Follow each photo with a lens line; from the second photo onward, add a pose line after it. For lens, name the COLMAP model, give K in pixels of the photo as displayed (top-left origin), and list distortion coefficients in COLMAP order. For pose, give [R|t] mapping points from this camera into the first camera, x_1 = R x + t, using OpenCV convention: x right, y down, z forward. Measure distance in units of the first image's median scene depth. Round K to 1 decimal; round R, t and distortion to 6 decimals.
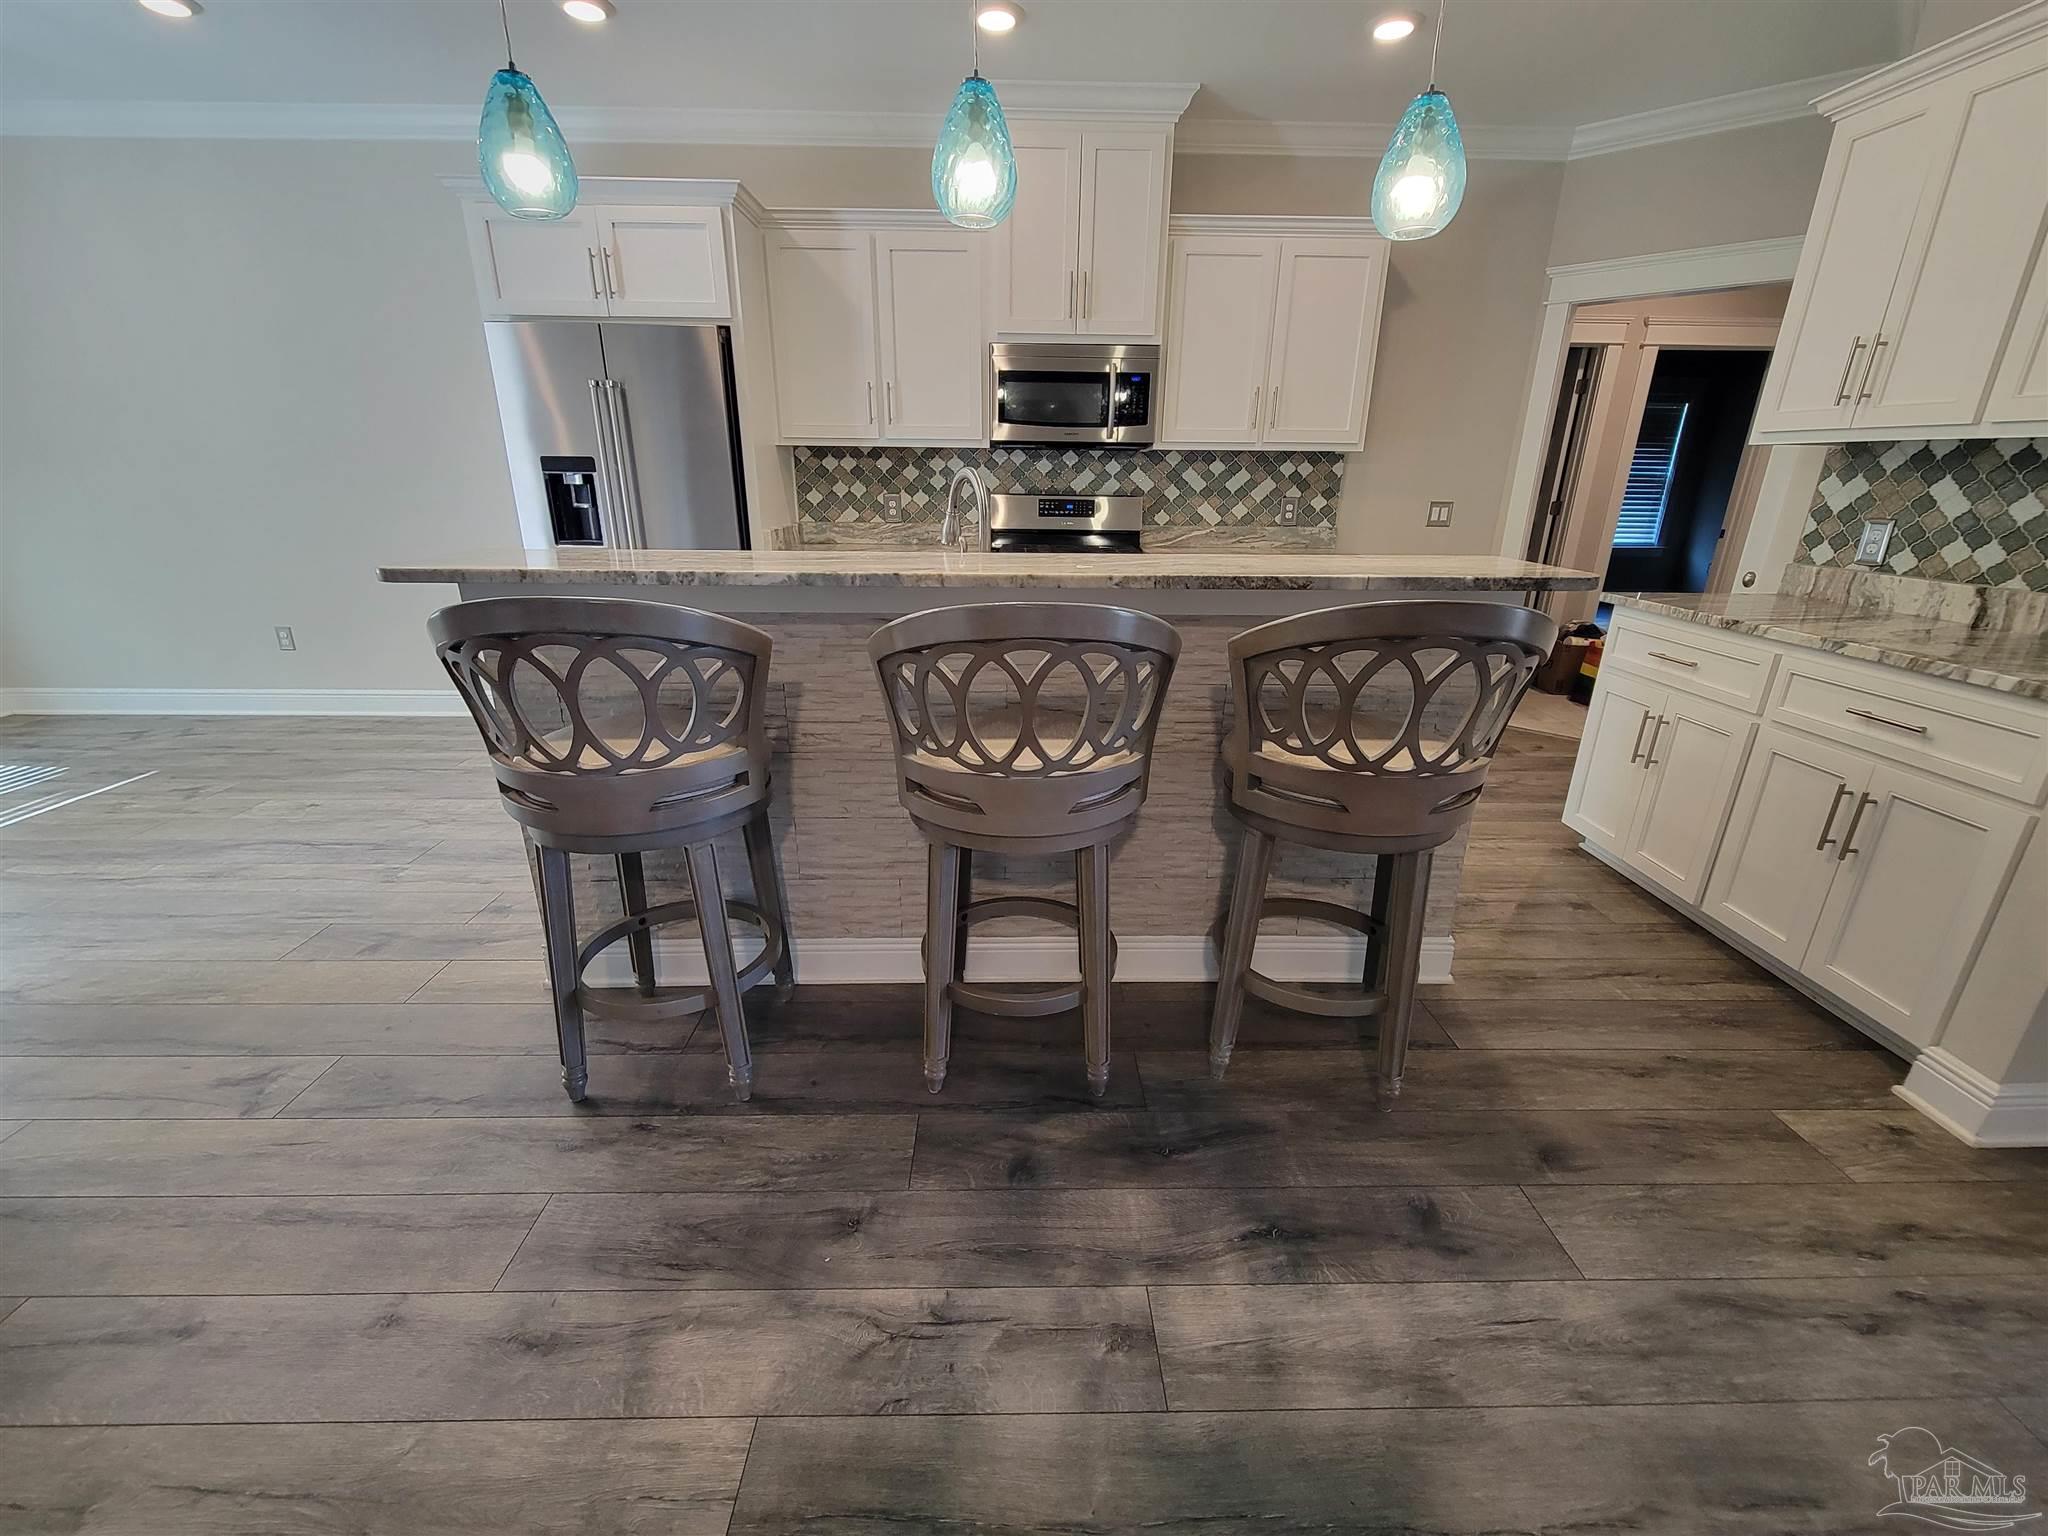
lens RADIAL K [[835.4, 0, 1011.5], [0, 835.4, 774.0], [0, 0, 1]] dist [0.000396, -0.002221]
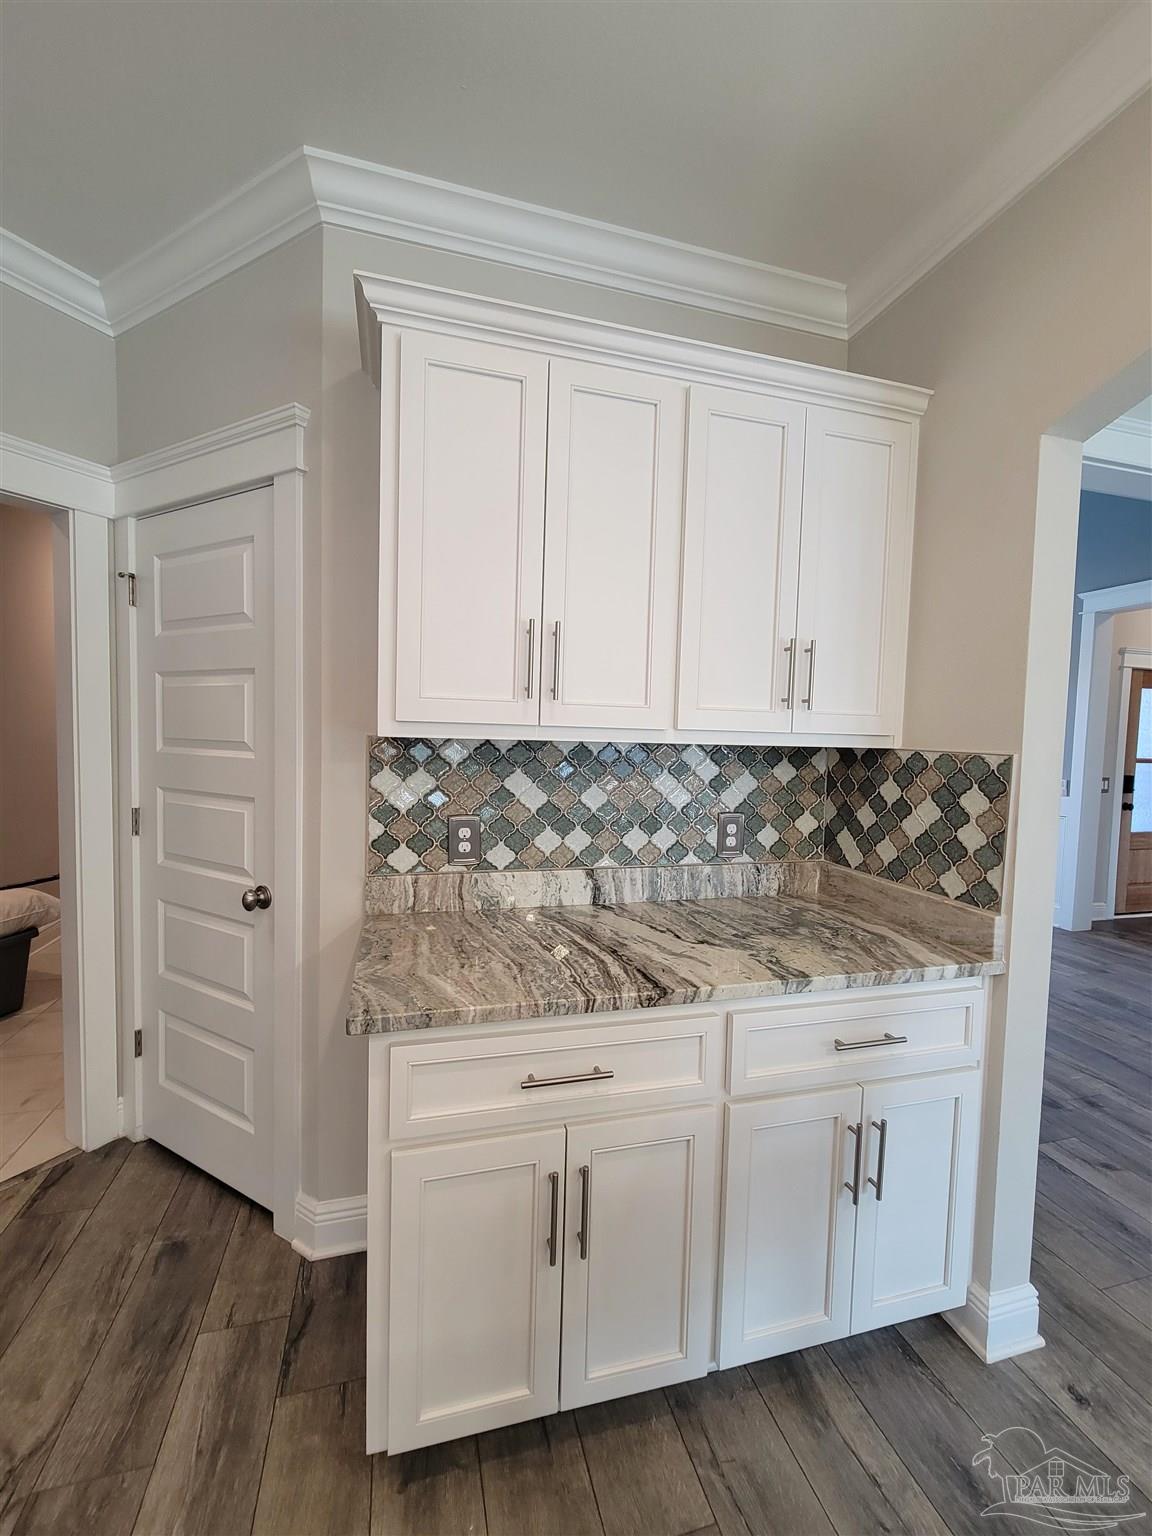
lens RADIAL K [[626.5, 0, 573.0], [0, 626.5, 766.4], [0, 0, 1]] dist [0.000396, -0.002221]
pose [[-0.258406, -0.068000, 0.963640, 0.389380], [0.304806, 0.940825, 0.148126, -0.438724], [-0.916690, 0.331999, -0.222388, 1.073591]]
